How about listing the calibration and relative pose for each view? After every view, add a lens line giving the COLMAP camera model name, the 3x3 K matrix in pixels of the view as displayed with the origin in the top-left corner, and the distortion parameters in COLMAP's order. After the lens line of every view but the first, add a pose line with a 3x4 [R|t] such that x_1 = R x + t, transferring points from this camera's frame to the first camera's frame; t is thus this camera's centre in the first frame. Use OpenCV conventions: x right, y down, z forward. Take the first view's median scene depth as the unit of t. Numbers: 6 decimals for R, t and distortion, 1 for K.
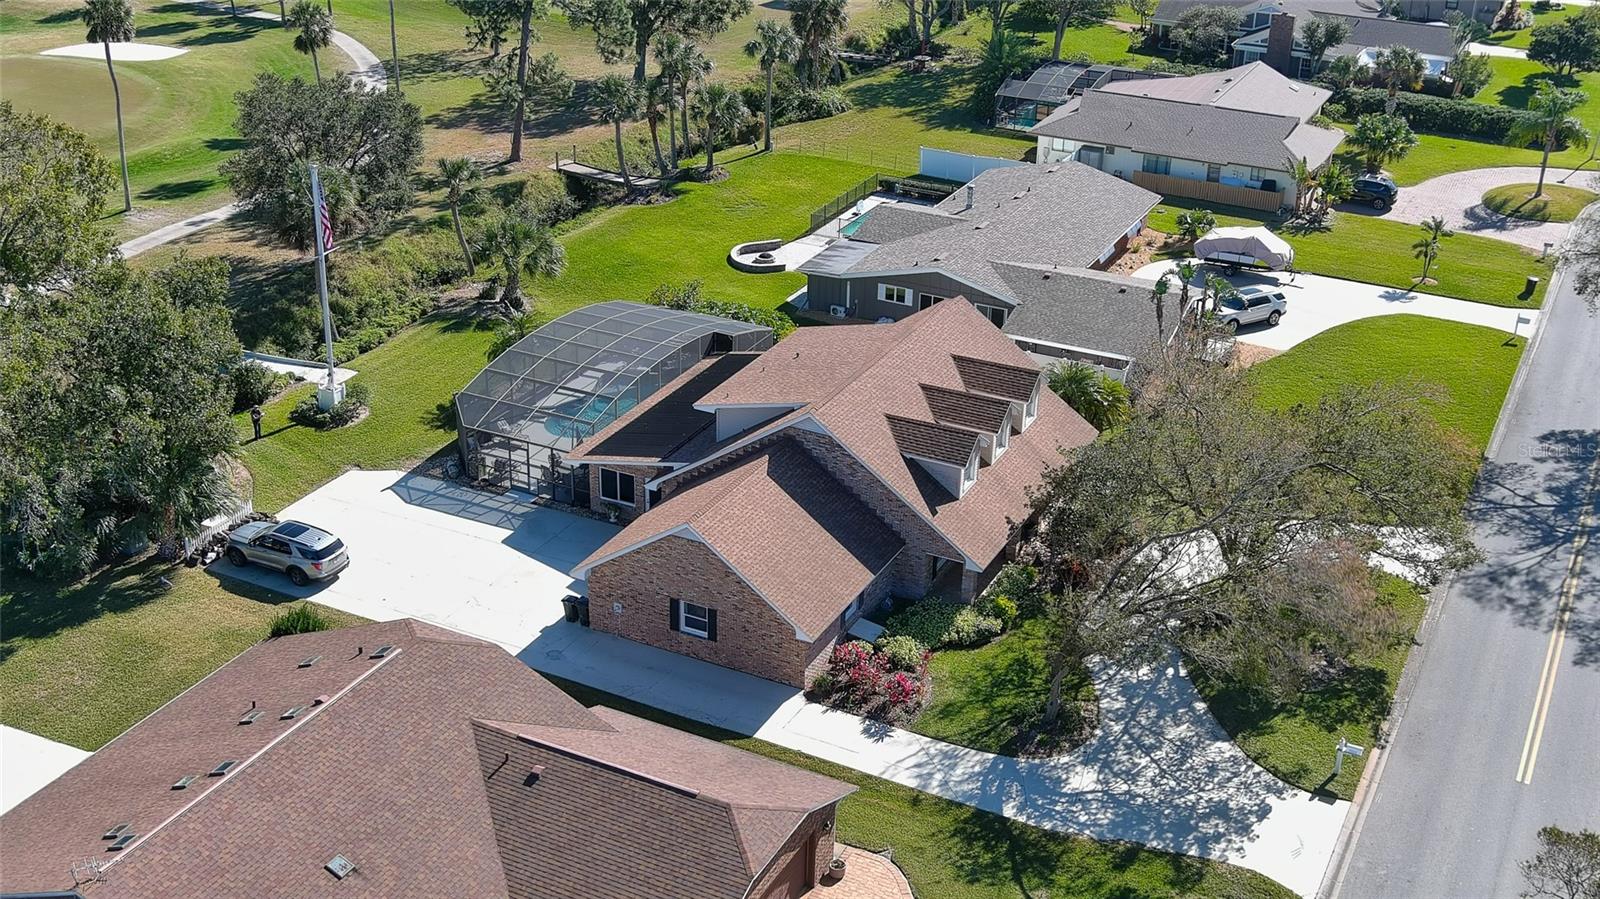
lens RADIAL K [[1841.2, 0, 800.0], [0, 1841.2, 449.5], [0, 0, 1]] dist [0.012496, 0.004324]
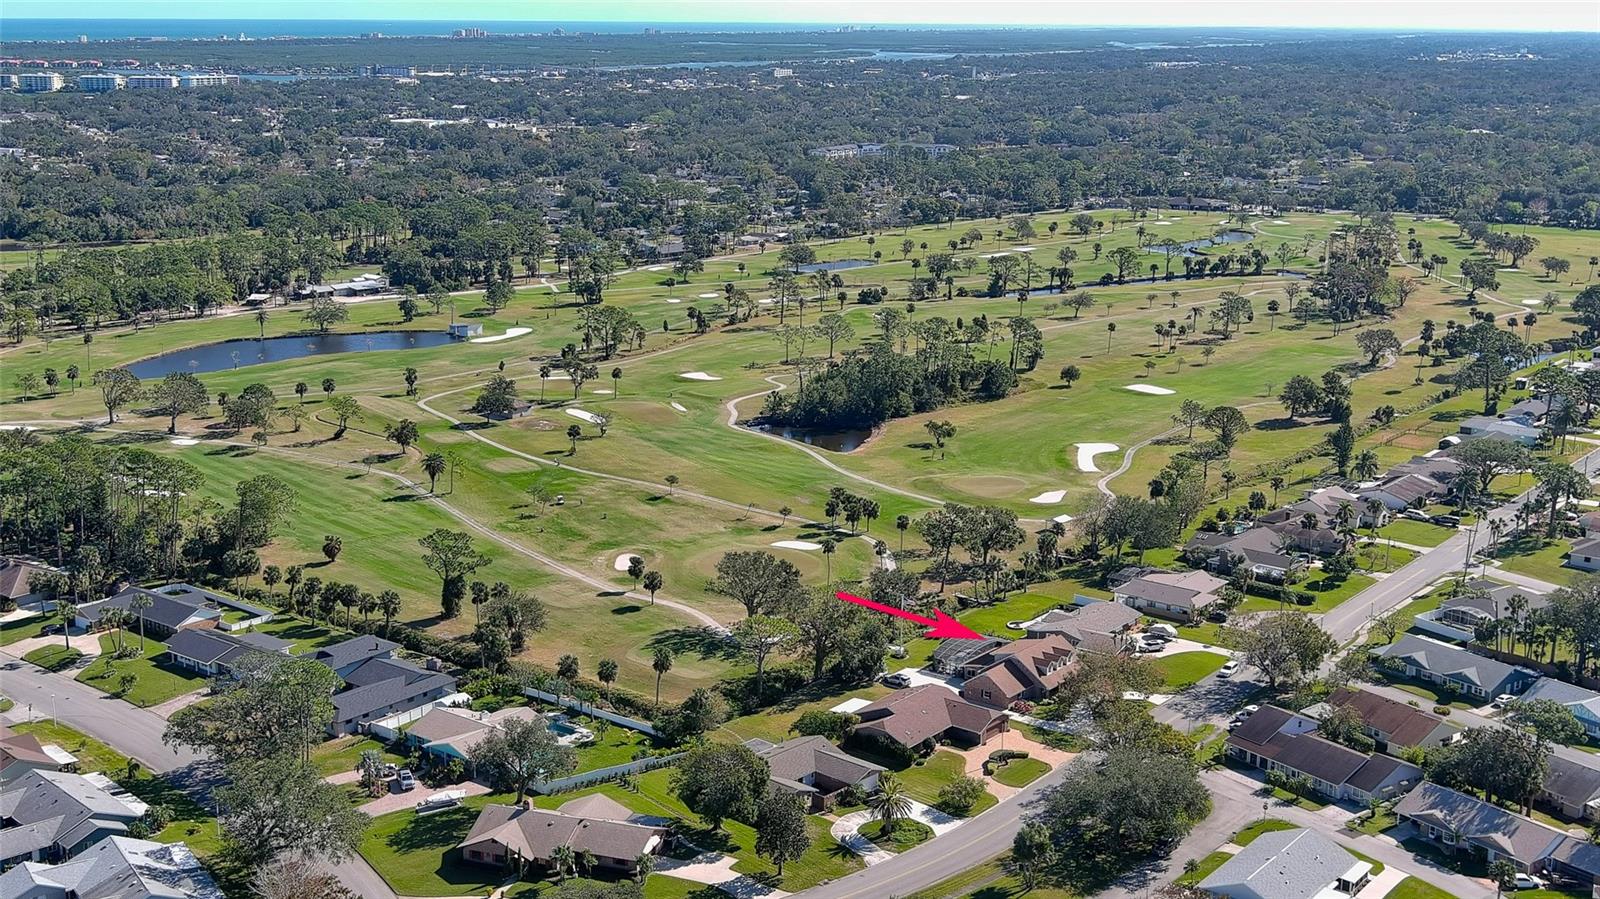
lens RADIAL K [[1841.2, 0, 800.0], [0, 1841.2, 449.5], [0, 0, 1]] dist [0.012496, 0.004324]
pose [[0.980645, 0.032420, -0.193093, 0.222952], [-0.074051, 0.974355, -0.212482, 0.315738], [0.181253, 0.222668, 0.957897, -2.287123]]
